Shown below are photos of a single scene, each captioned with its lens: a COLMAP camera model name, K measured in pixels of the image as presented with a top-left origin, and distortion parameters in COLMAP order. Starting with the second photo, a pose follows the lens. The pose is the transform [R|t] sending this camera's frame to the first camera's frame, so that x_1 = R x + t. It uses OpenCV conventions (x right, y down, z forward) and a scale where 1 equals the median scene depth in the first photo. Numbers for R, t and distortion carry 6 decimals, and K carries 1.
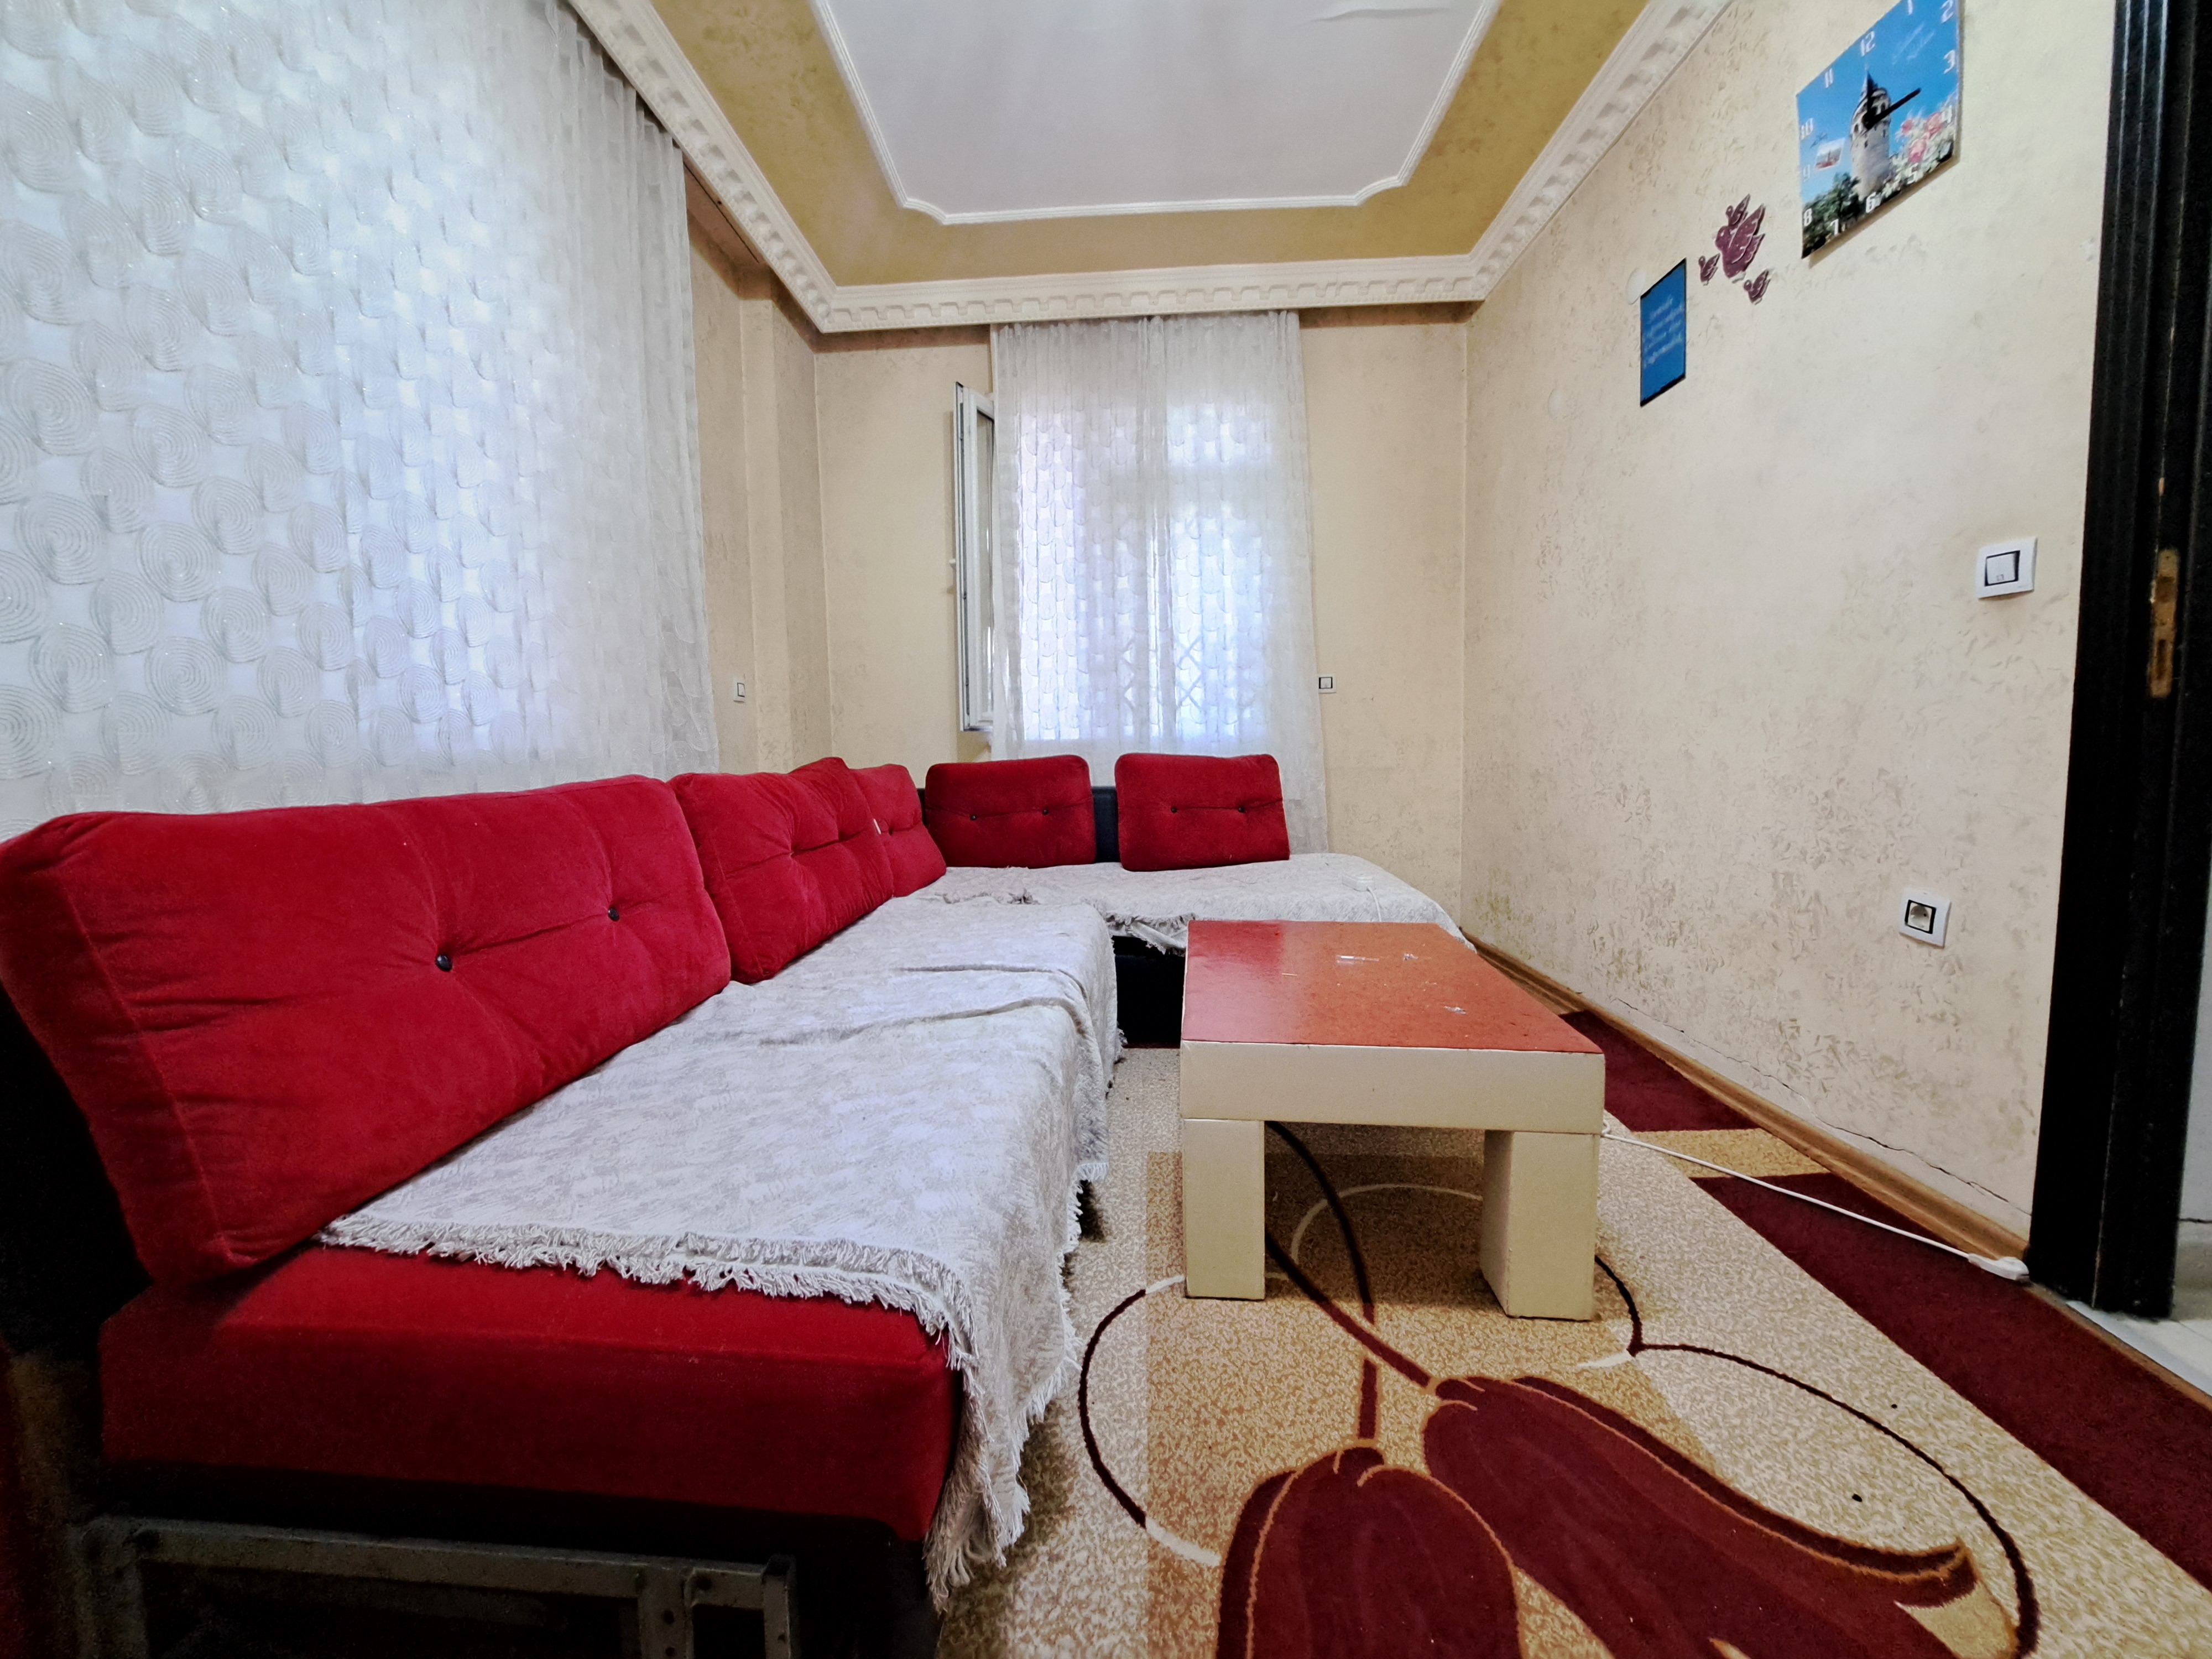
lens RADIAL K [[876.5, 0, 1083.7], [0, 876.5, 812.1], [0, 0, 1]] dist [-0.015964, -0.000544]
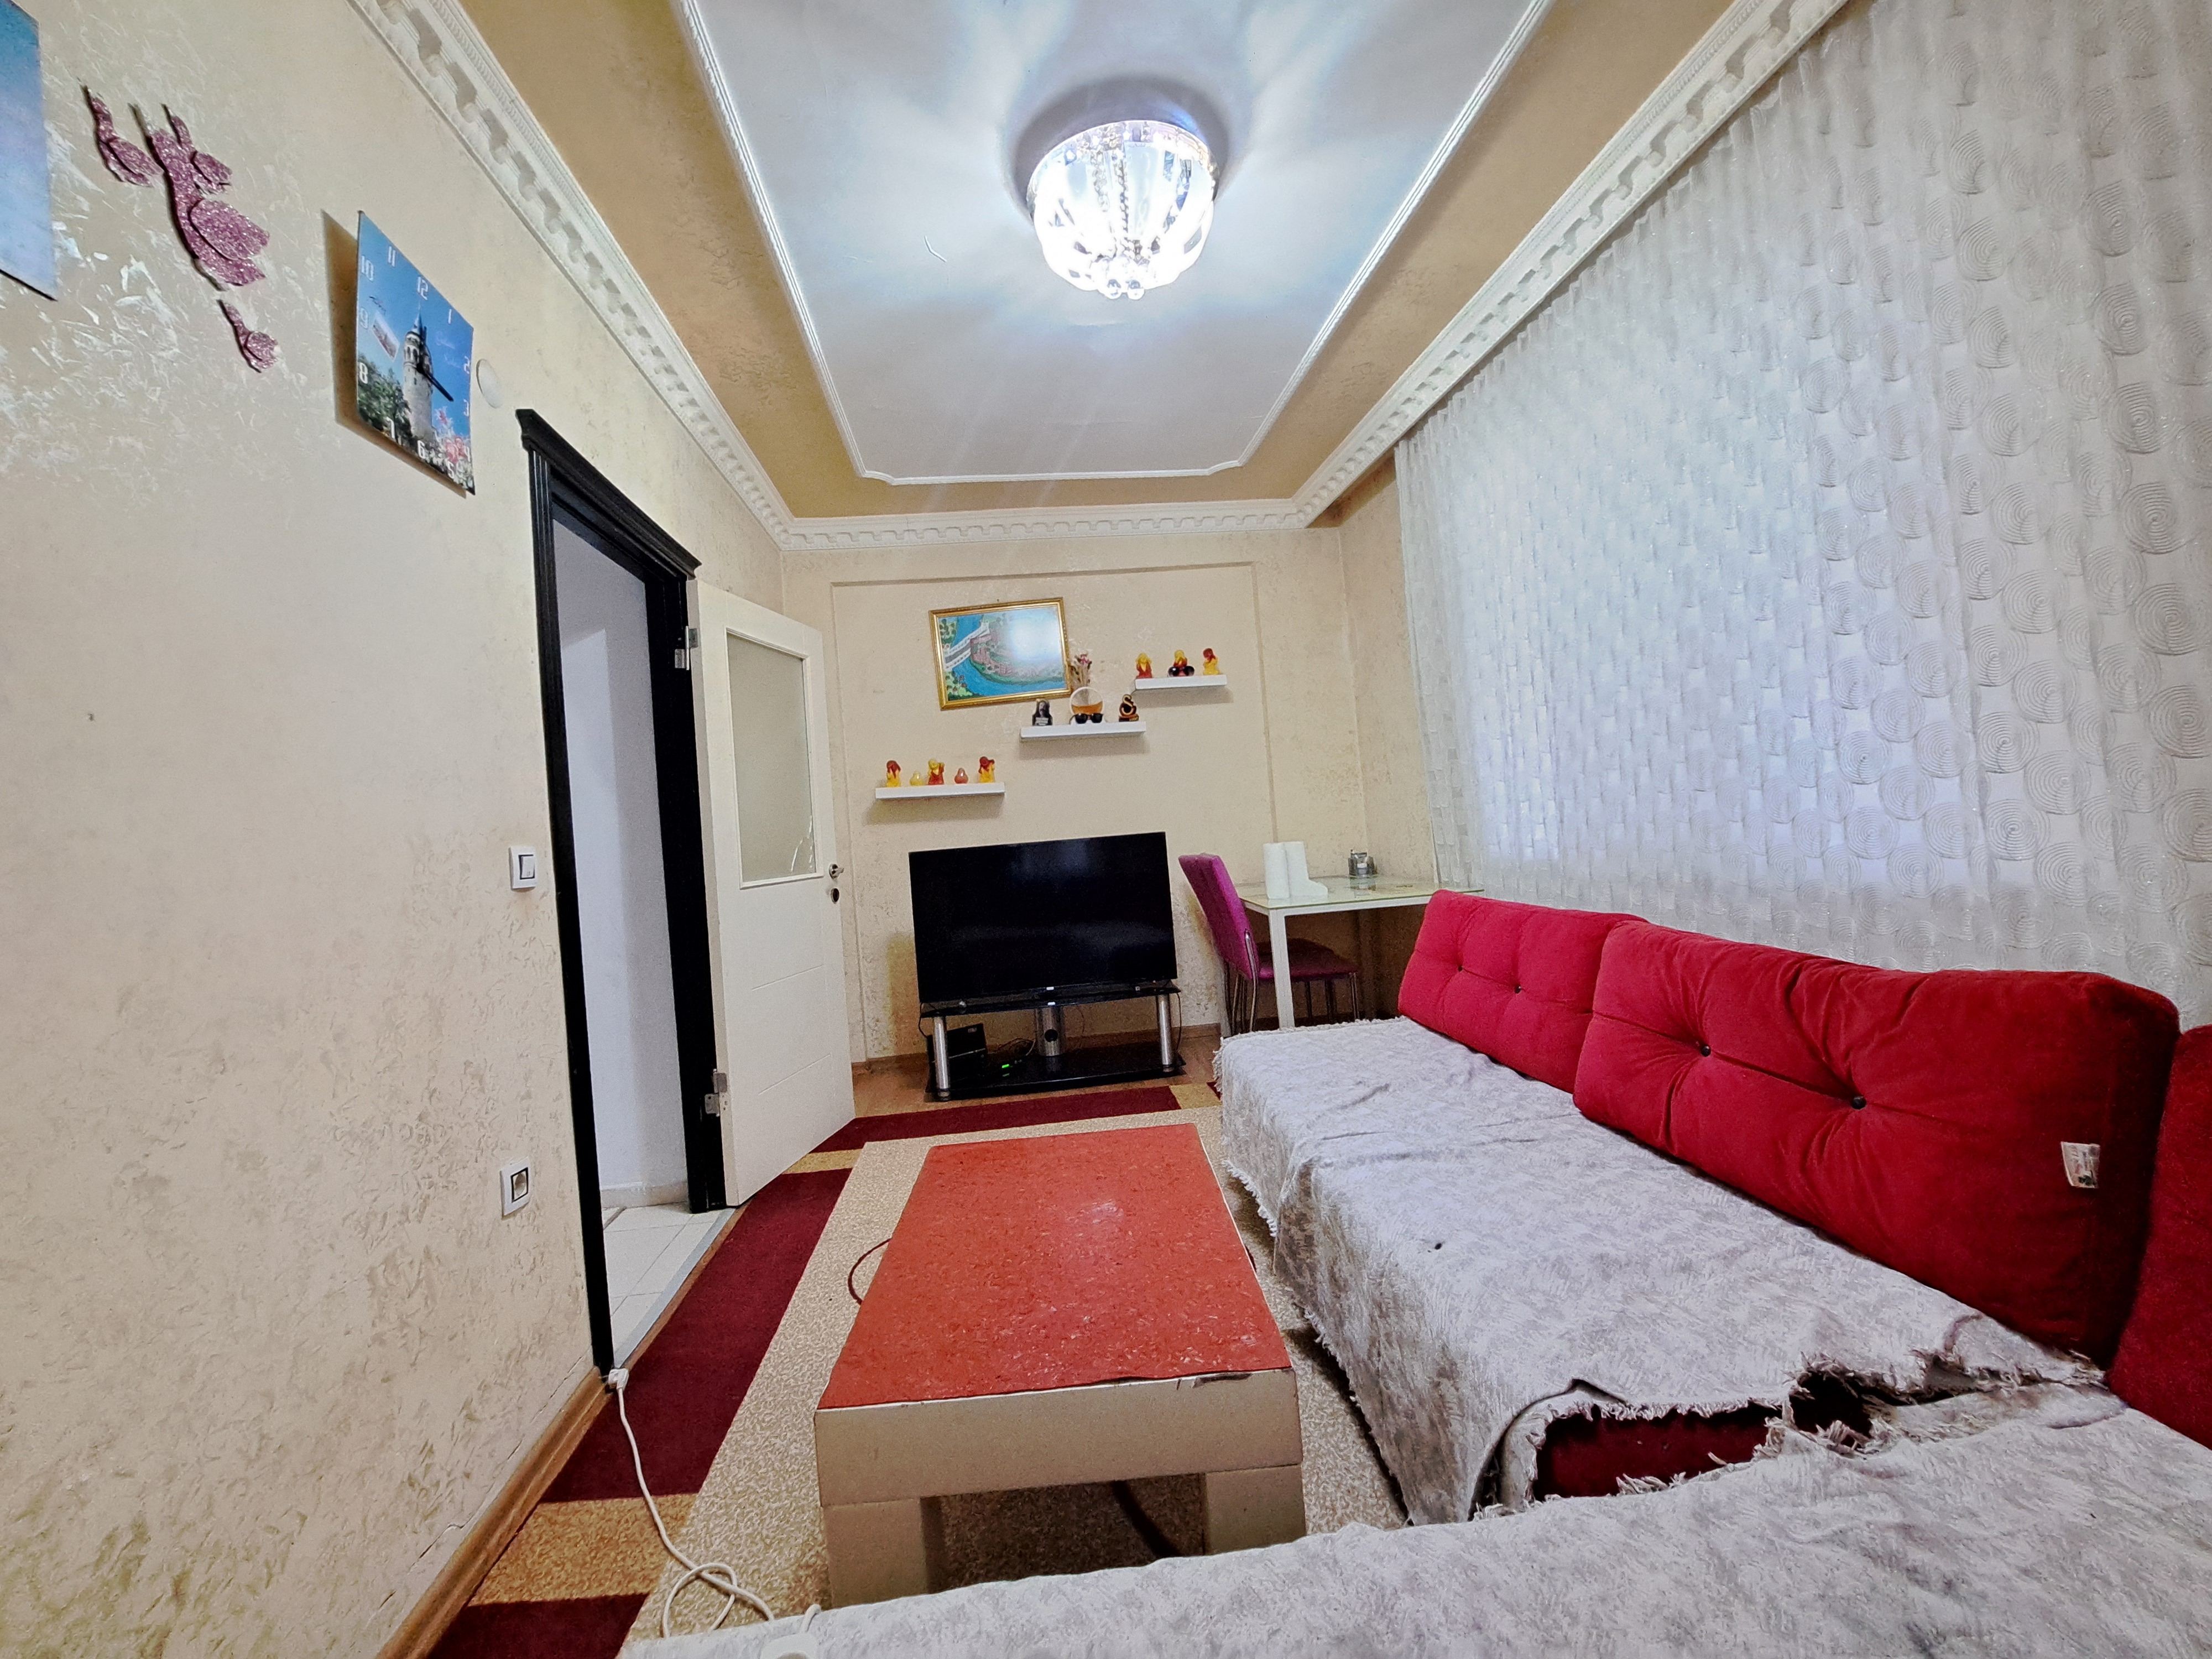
lens RADIAL K [[876.1, 0, 1098.5], [0, 876.1, 815.9], [0, 0, 1]] dist [-0.013600, -0.000030]
pose [[-0.983032, 0.095230, -0.156778, 0.385074], [0.084475, 0.993681, 0.073905, -0.325018], [0.162825, 0.059407, -0.984865, 2.025665]]
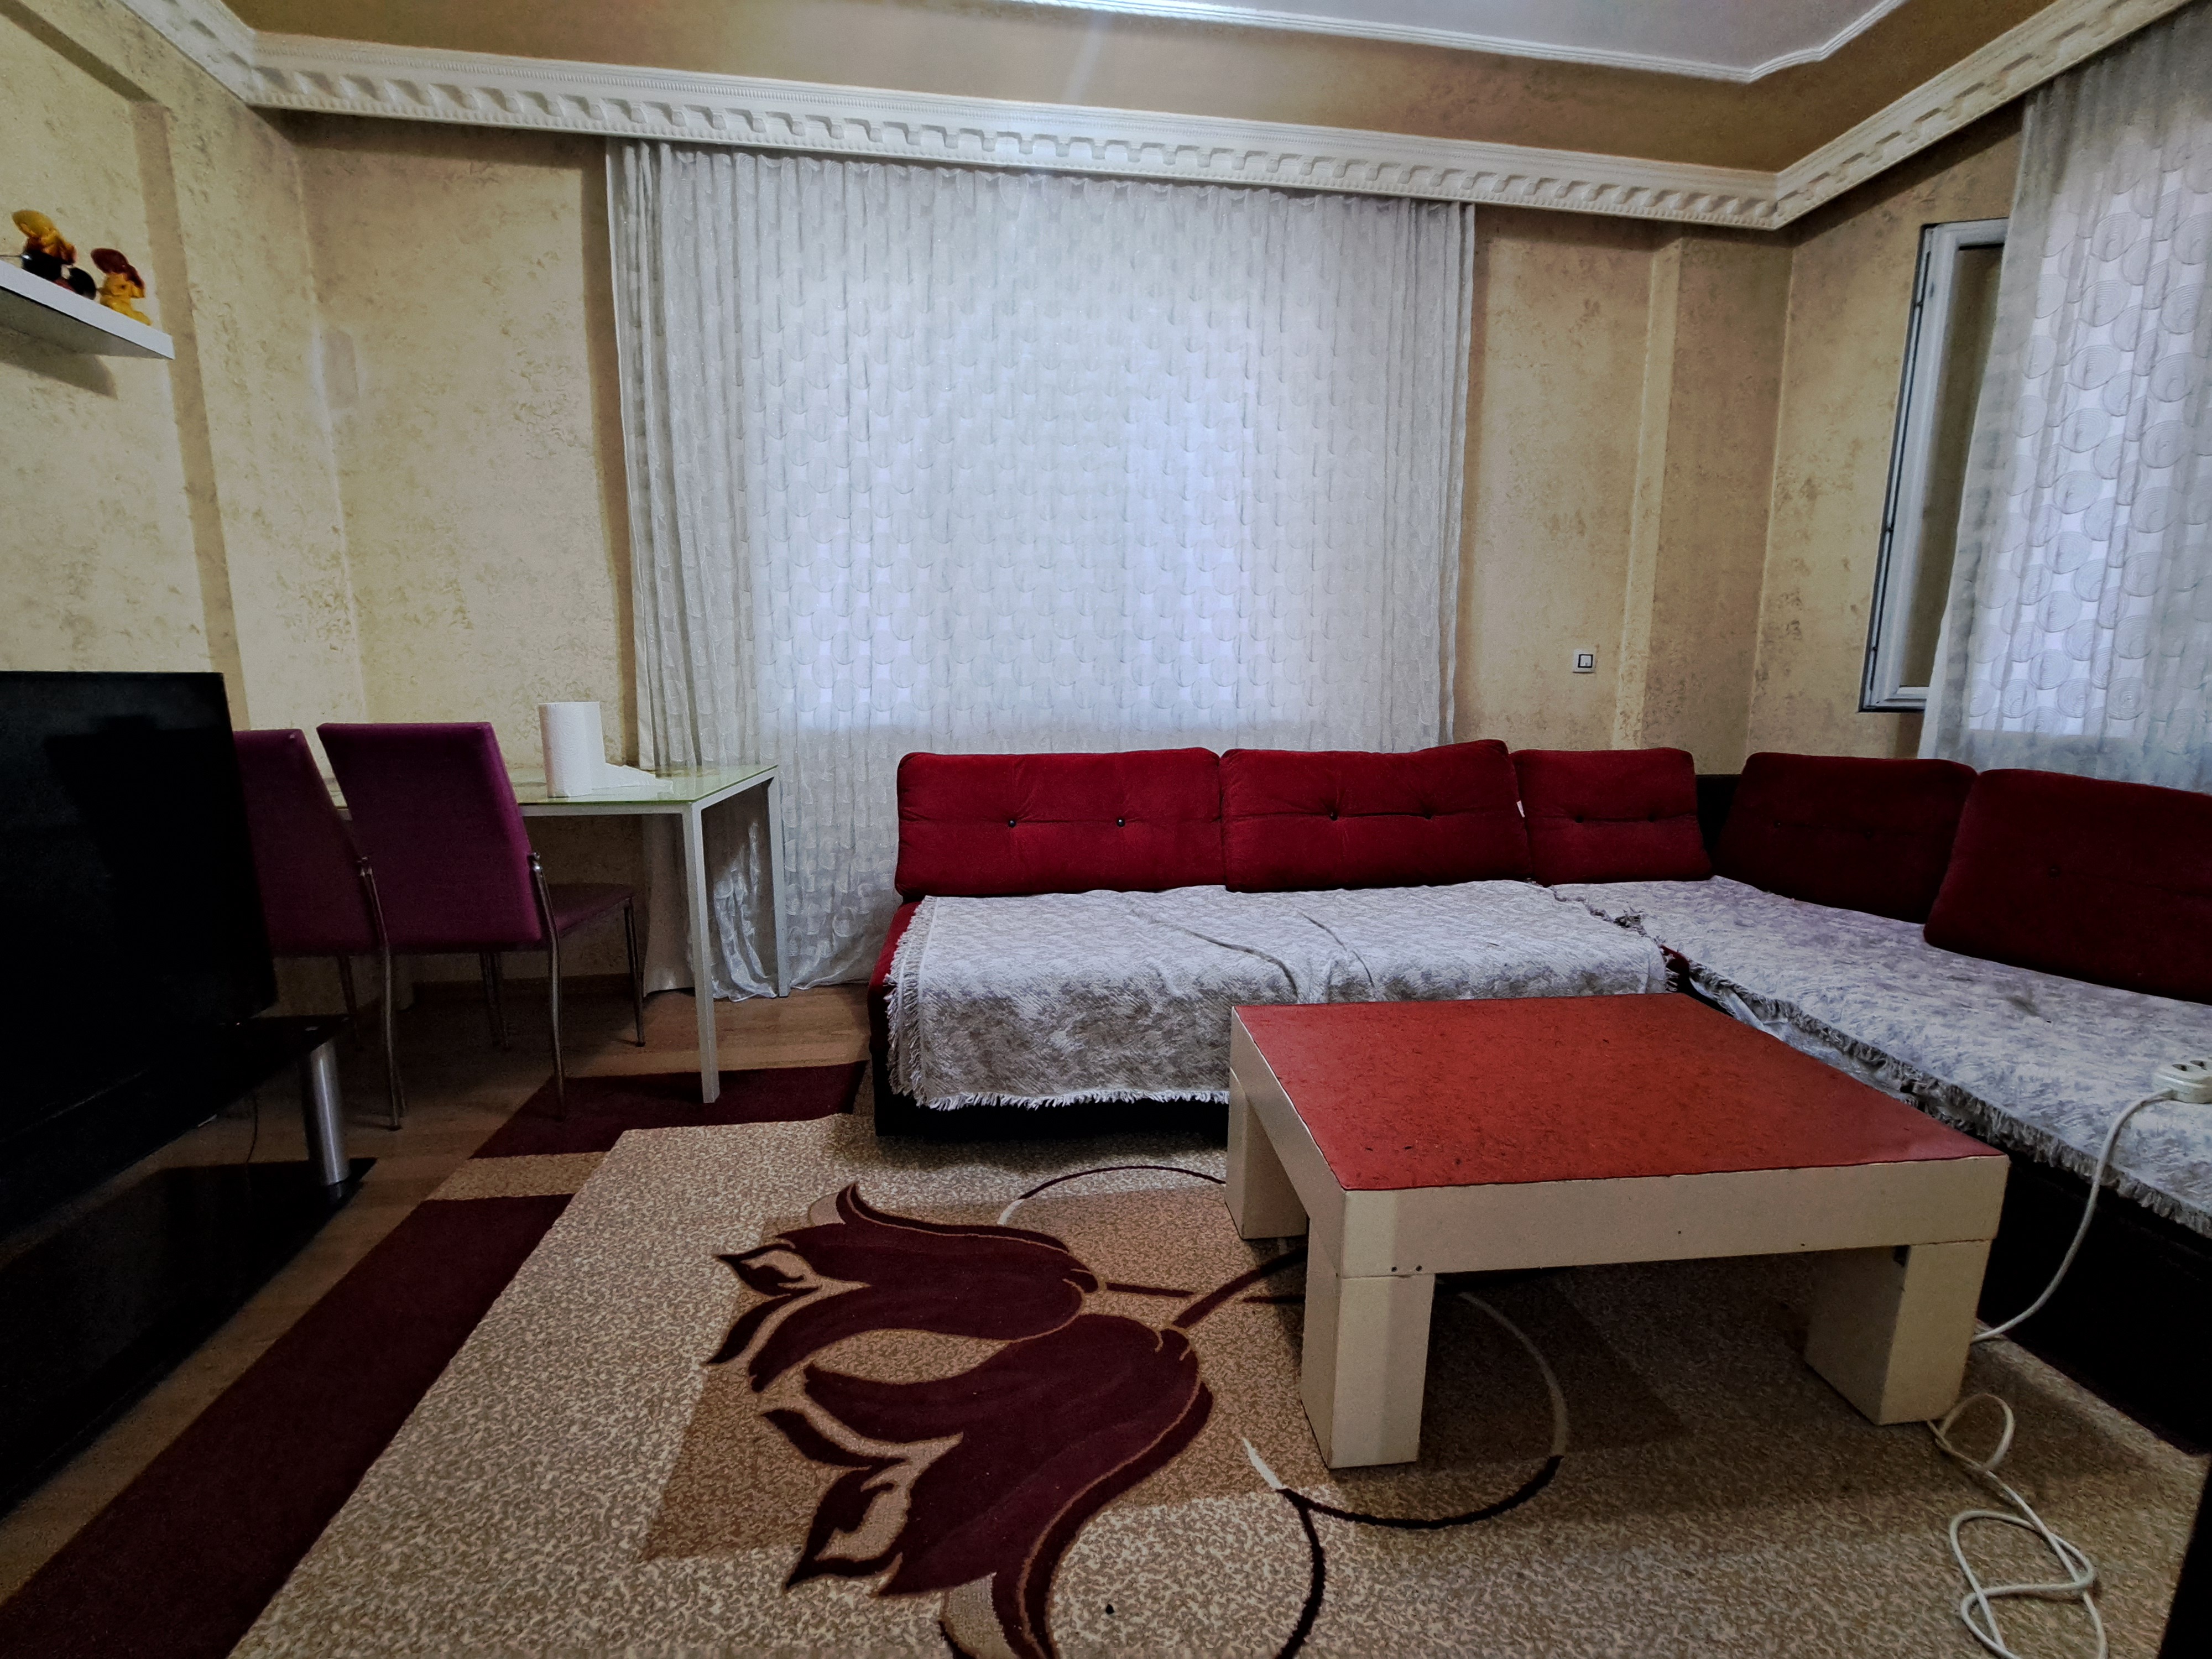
lens RADIAL K [[876.5, 0, 1083.7], [0, 876.5, 812.1], [0, 0, 1]] dist [-0.015964, -0.000544]
pose [[0.191997, 0.167655, -0.966969, 1.032995], [-0.077672, 0.984805, 0.155325, -0.157026], [0.978317, 0.045284, 0.202102, 0.438412]]
